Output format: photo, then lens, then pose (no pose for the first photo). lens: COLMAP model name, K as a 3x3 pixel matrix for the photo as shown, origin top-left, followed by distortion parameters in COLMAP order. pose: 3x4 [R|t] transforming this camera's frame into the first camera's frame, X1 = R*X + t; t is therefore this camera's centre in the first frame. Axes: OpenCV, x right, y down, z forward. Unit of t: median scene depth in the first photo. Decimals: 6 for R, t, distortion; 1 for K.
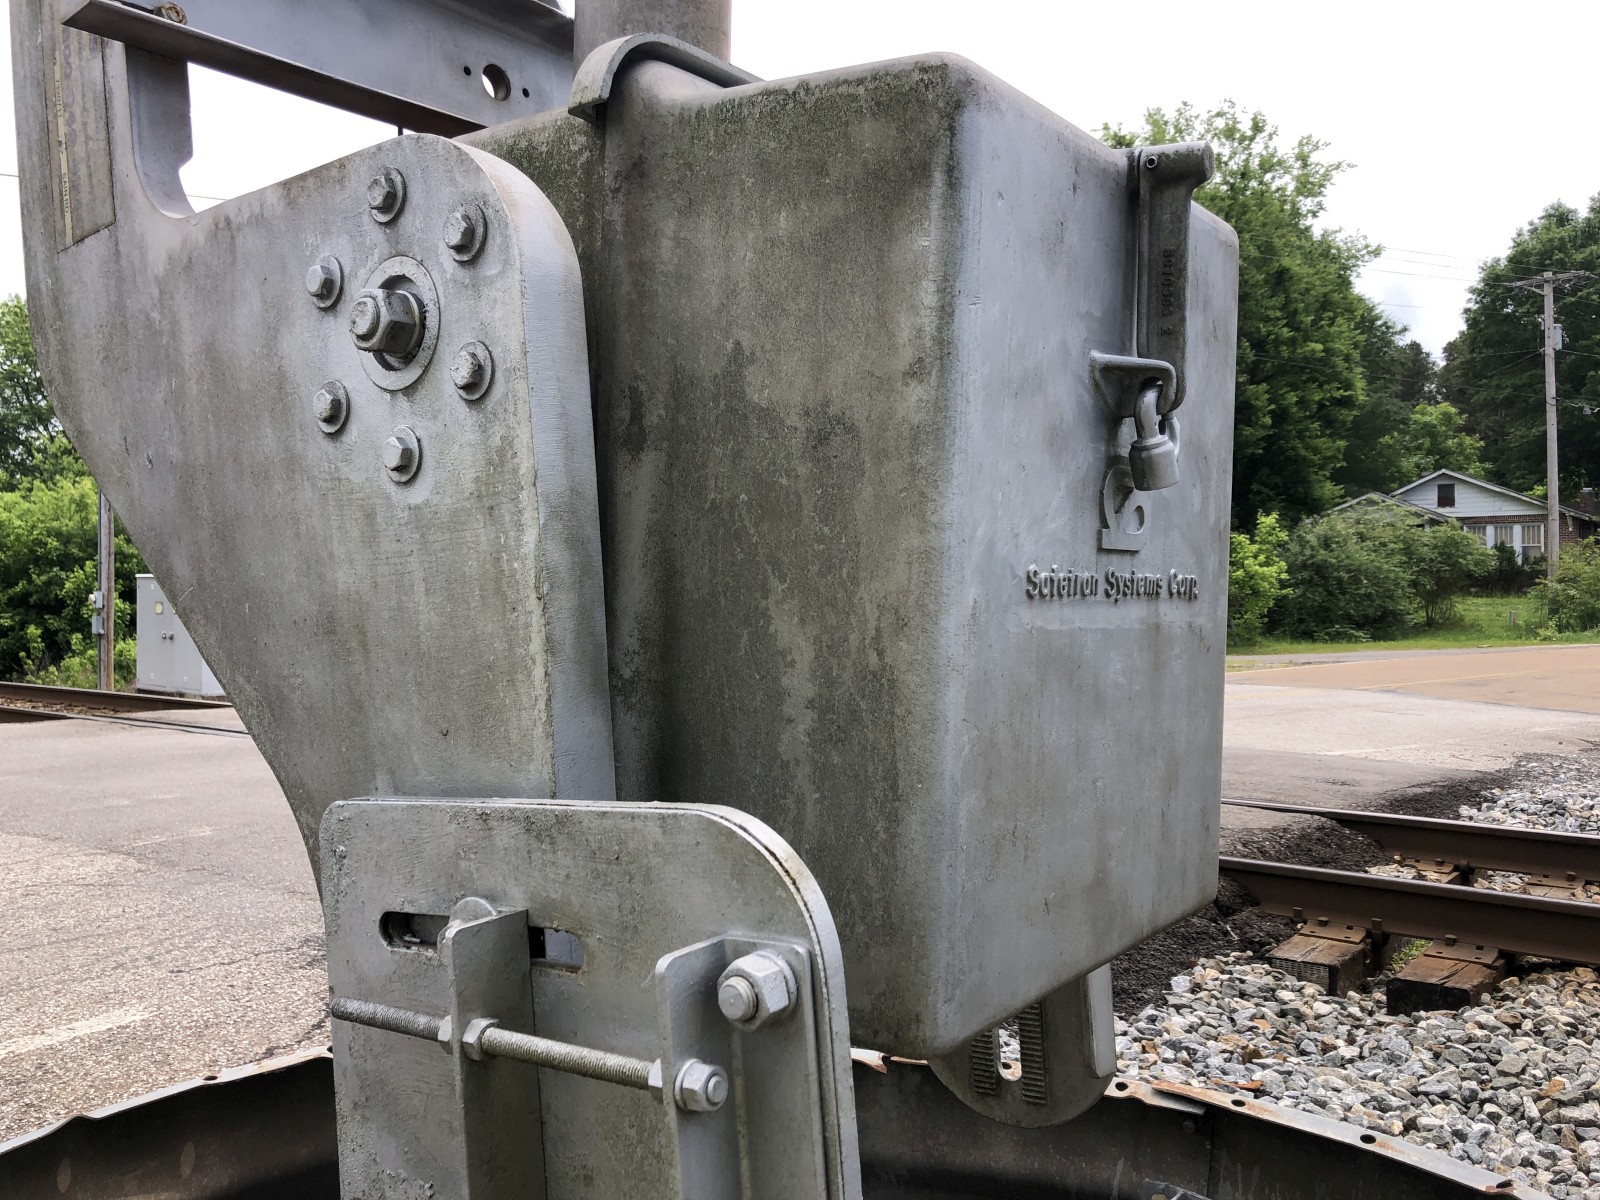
lens RADIAL K [[1294.0, 0, 812.0], [0, 1294.0, 569.1], [0, 0, 1]] dist [0.014811, 0.003501]
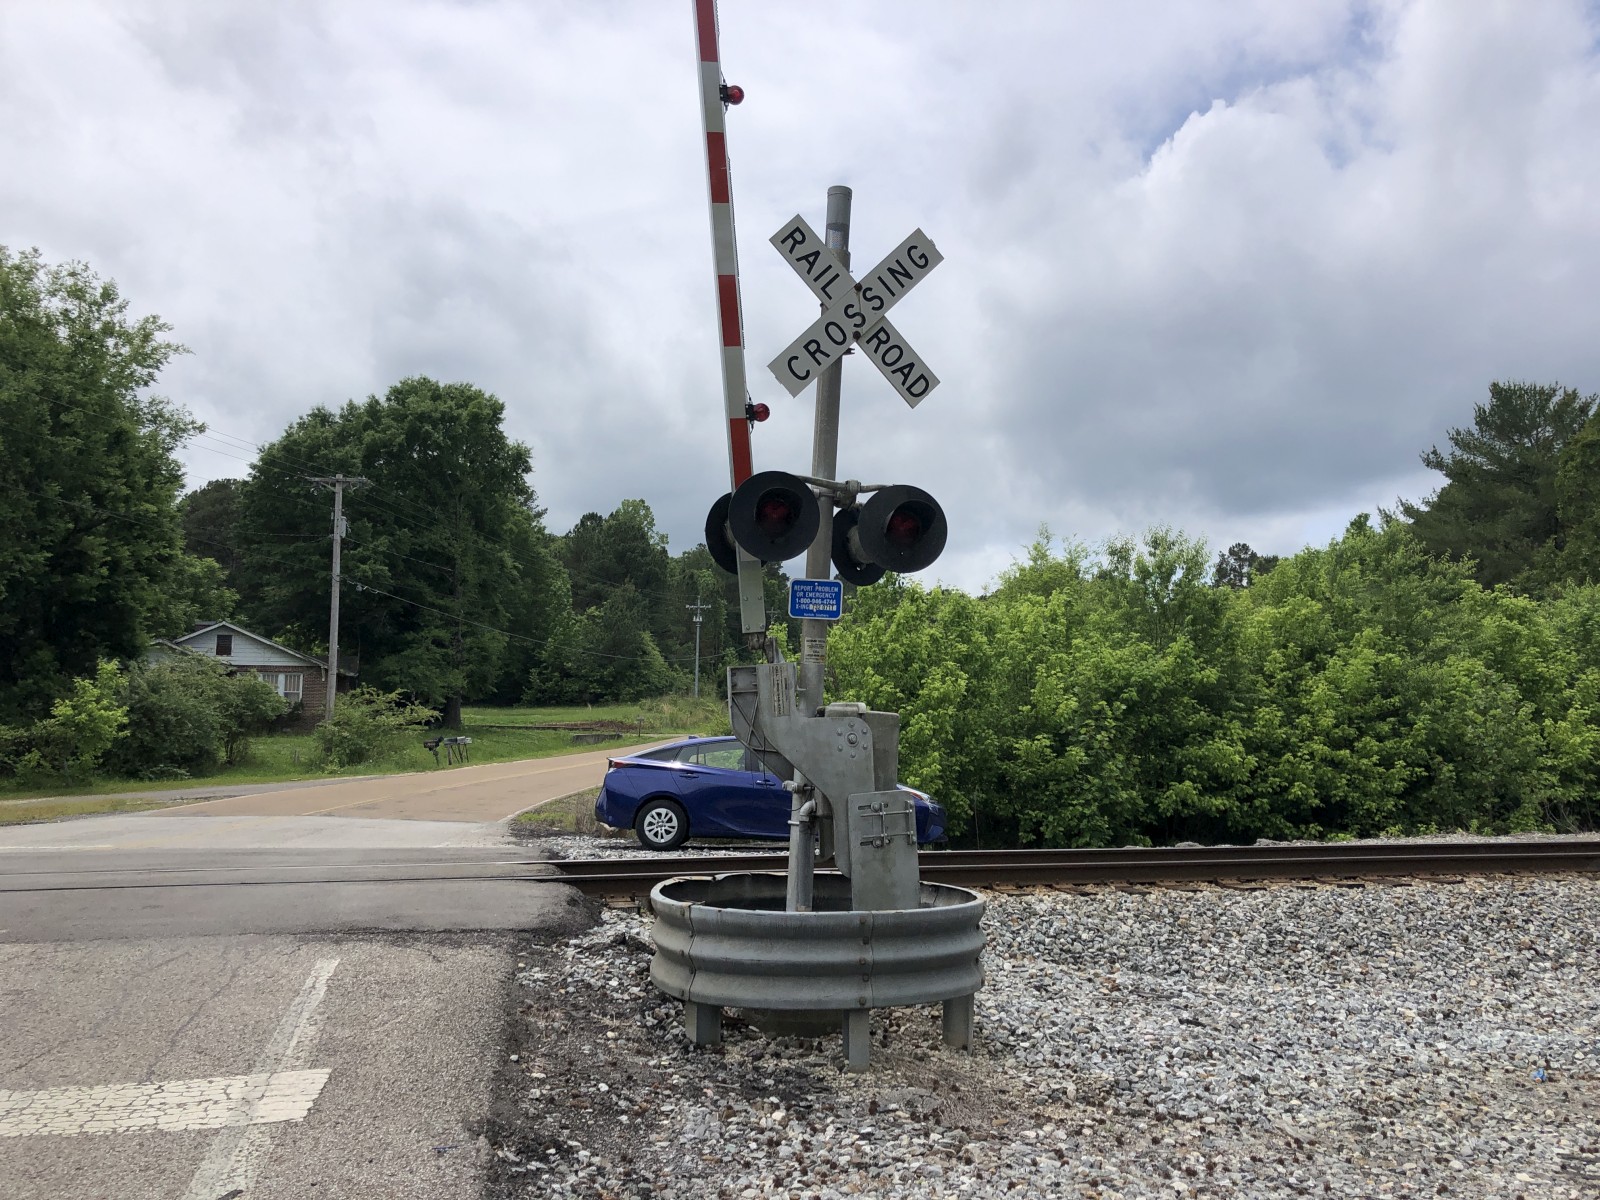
lens RADIAL K [[1294.0, 0, 812.0], [0, 1294.0, 569.1], [0, 0, 1]] dist [0.014811, 0.003501]
pose [[0.580711, 0.101358, 0.807776, -0.166351], [-0.018186, 0.993587, -0.111599, -0.007640], [-0.813907, 0.050117, 0.578830, -0.084313]]
